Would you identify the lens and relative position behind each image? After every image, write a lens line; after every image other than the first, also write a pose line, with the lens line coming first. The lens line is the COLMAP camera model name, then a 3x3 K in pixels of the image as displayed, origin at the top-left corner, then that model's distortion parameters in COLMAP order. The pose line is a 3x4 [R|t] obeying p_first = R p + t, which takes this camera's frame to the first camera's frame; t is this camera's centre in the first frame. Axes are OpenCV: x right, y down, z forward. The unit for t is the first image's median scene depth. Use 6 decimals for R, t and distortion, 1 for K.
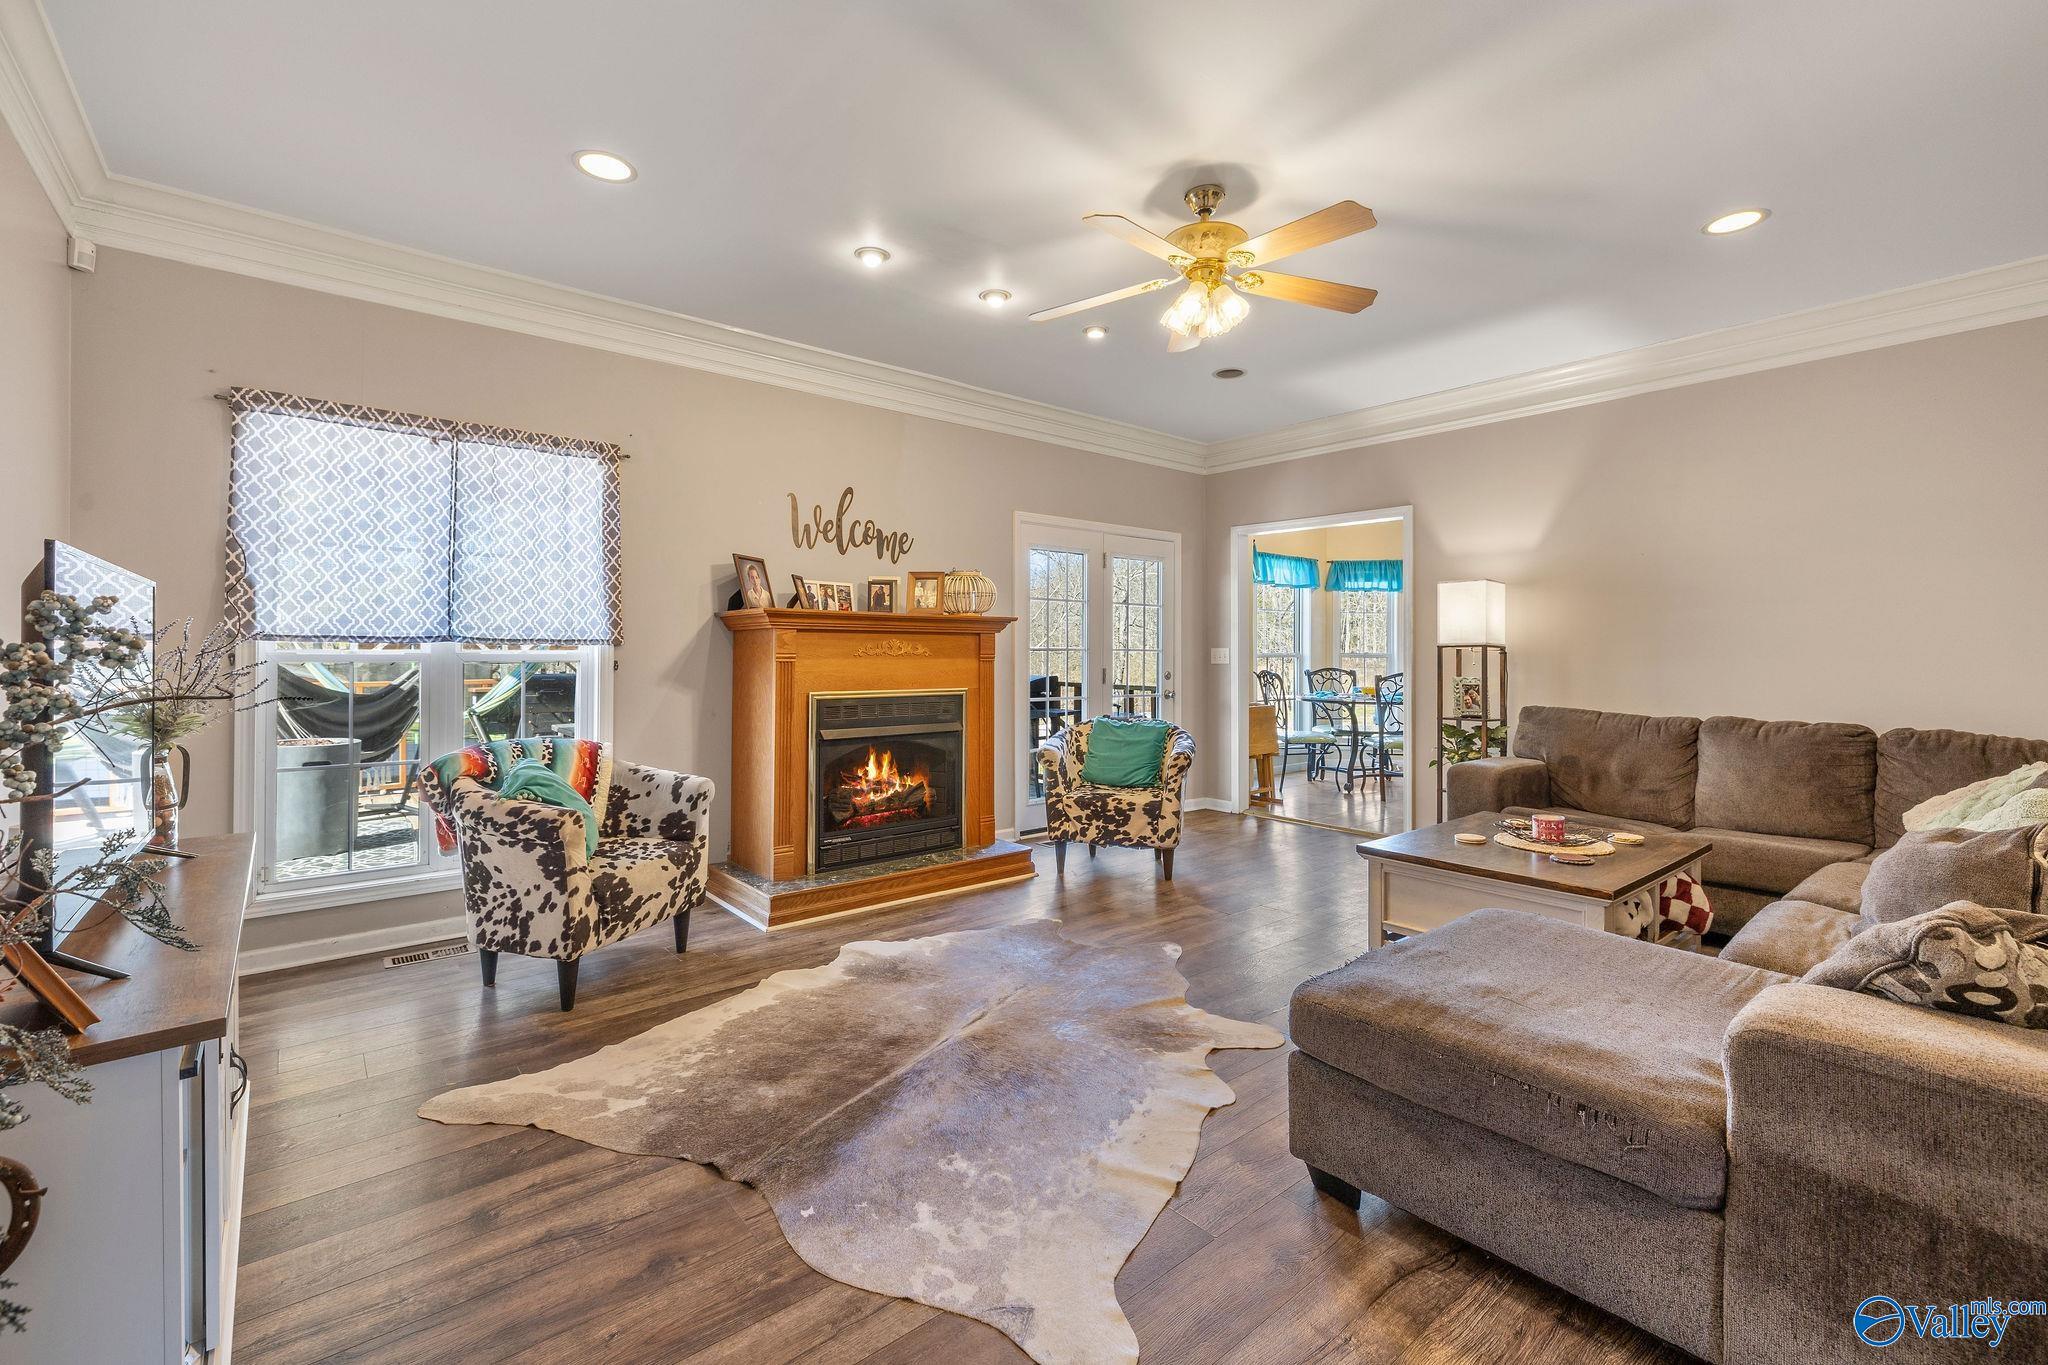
lens RADIAL K [[864.5, 0, 1014.0], [0, 864.5, 651.9], [0, 0, 1]] dist [0.000029, 0.001179]
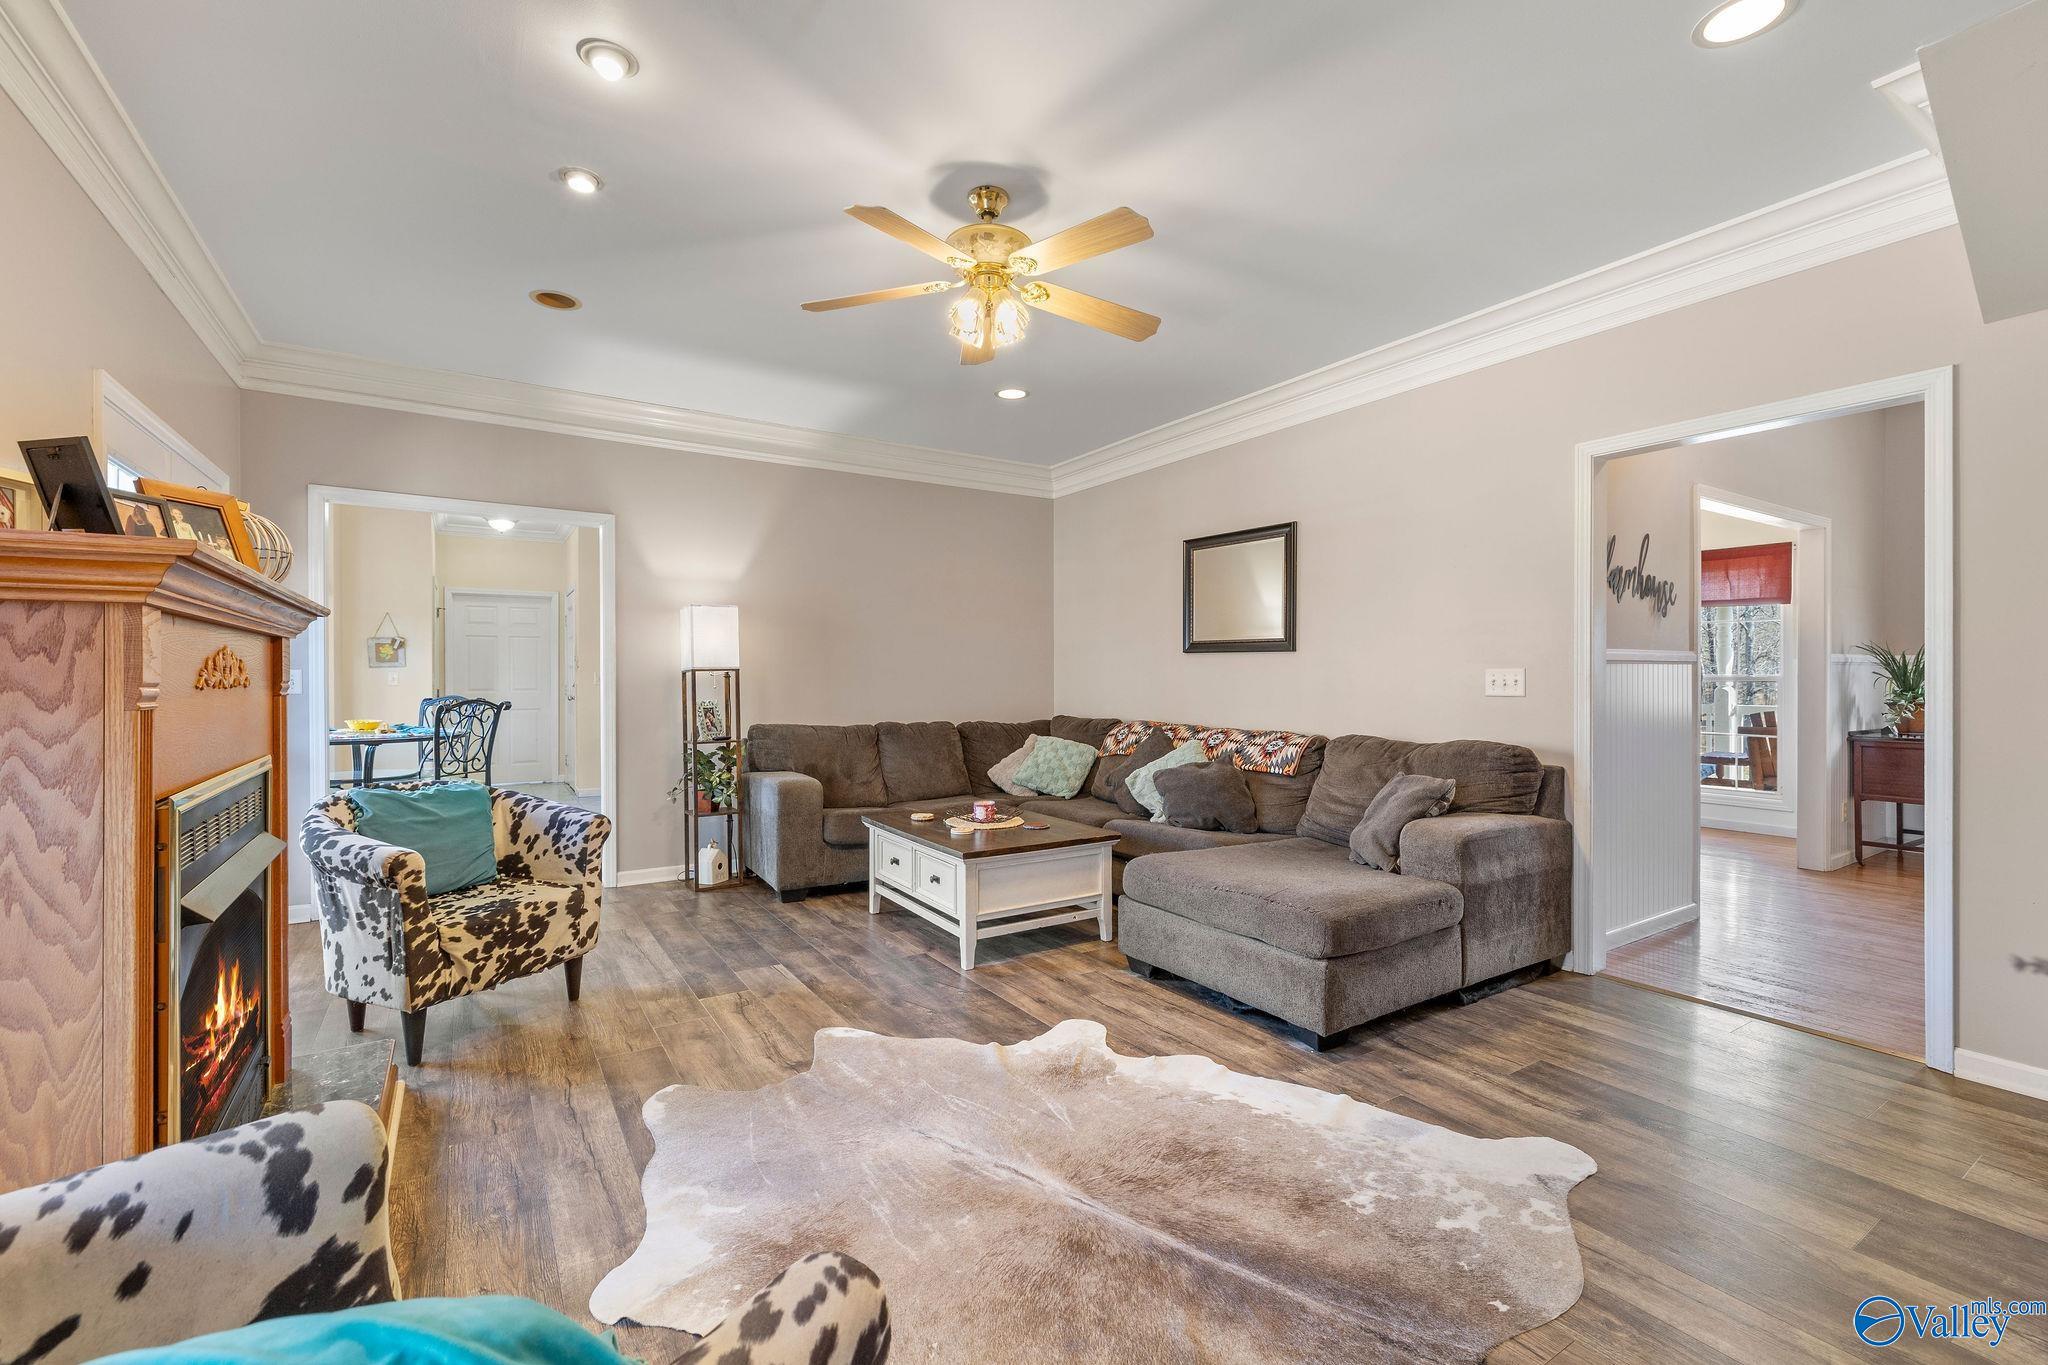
lens RADIAL K [[864.5, 0, 1019.2], [0, 864.5, 678.5], [0, 0, 1]] dist [0.000029, 0.001179]
pose [[0.121649, -0.003039, 0.992569, -0.584851], [-0.002449, 0.999991, 0.003362, -0.001309], [-0.992570, -0.002839, 0.121641, 0.684034]]
